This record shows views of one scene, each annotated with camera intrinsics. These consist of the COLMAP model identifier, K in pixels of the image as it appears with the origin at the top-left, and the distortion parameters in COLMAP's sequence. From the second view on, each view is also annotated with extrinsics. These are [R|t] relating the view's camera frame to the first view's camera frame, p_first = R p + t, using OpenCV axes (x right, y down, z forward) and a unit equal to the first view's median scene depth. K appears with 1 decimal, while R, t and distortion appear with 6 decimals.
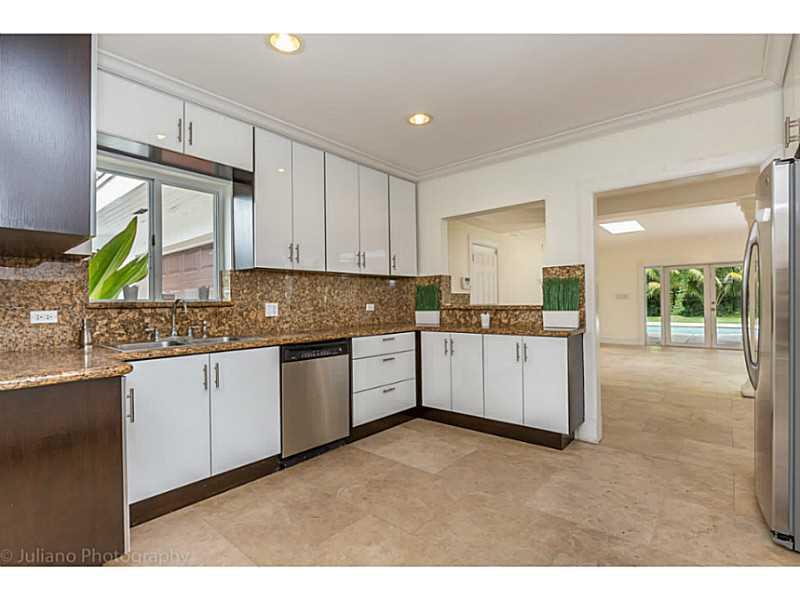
lens RADIAL K [[391.9, 0, 404.5], [0, 391.9, 300.0], [0, 0, 1]] dist [0.000395, -0.000190]
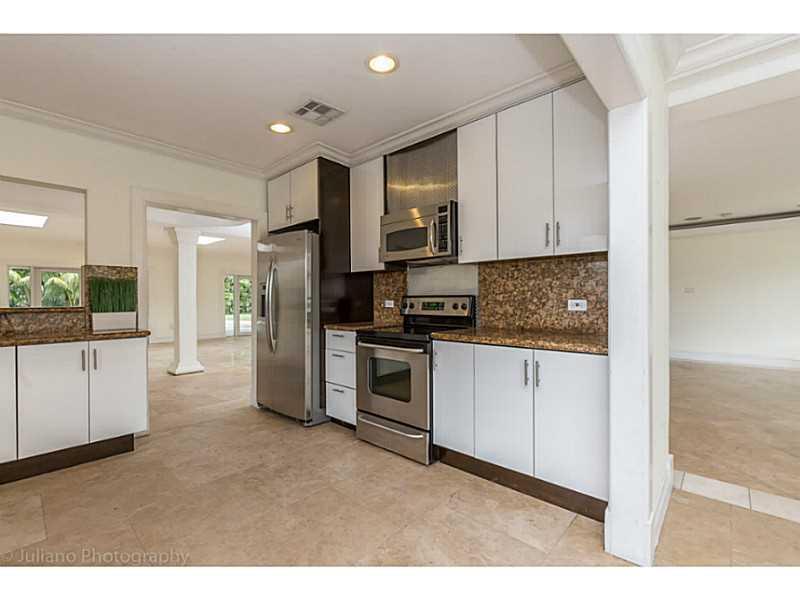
lens RADIAL K [[359.3, 0, 403.7], [0, 359.3, 304.6], [0, 0, 1]] dist [0.000170, -0.000033]
pose [[0.024824, 0.003194, 0.999687, -0.496415], [-0.003784, 0.999988, -0.003101, 0.009245], [-0.999685, -0.003706, 0.024836, 0.279955]]
